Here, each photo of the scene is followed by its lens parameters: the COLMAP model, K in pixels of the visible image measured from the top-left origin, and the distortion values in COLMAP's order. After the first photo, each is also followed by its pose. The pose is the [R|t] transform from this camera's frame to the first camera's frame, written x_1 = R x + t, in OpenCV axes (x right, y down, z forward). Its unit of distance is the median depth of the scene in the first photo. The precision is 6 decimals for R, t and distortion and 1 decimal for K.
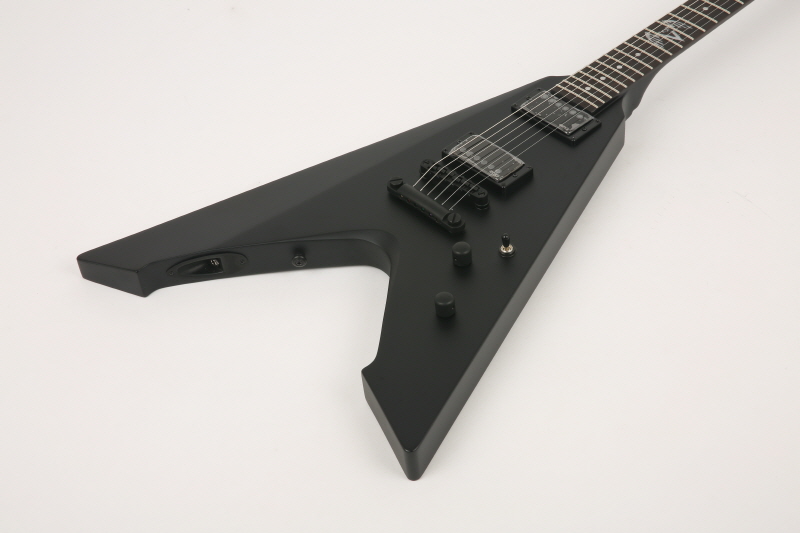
lens RADIAL K [[1455.3, 0, 398.2], [0, 1455.3, 267.5], [0, 0, 1]] dist [0.096311, 0.000000]
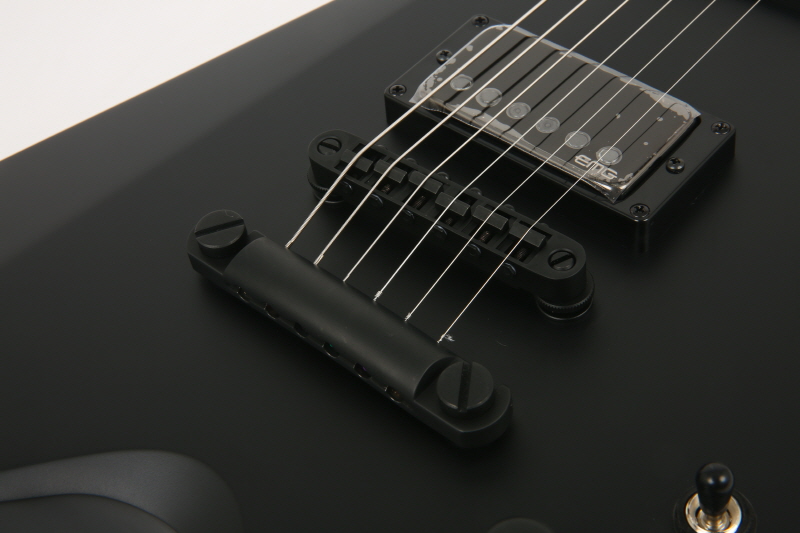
lens RADIAL K [[1455.3, 0, 399.0], [0, 1455.3, 266.7], [0, 0, 1]] dist [0.096311, 0.000000]
pose [[0.995008, -0.096693, 0.024704, 0.023168], [0.094992, 0.993506, 0.062636, -0.066241], [-0.030600, -0.059976, 0.997731, 0.740203]]
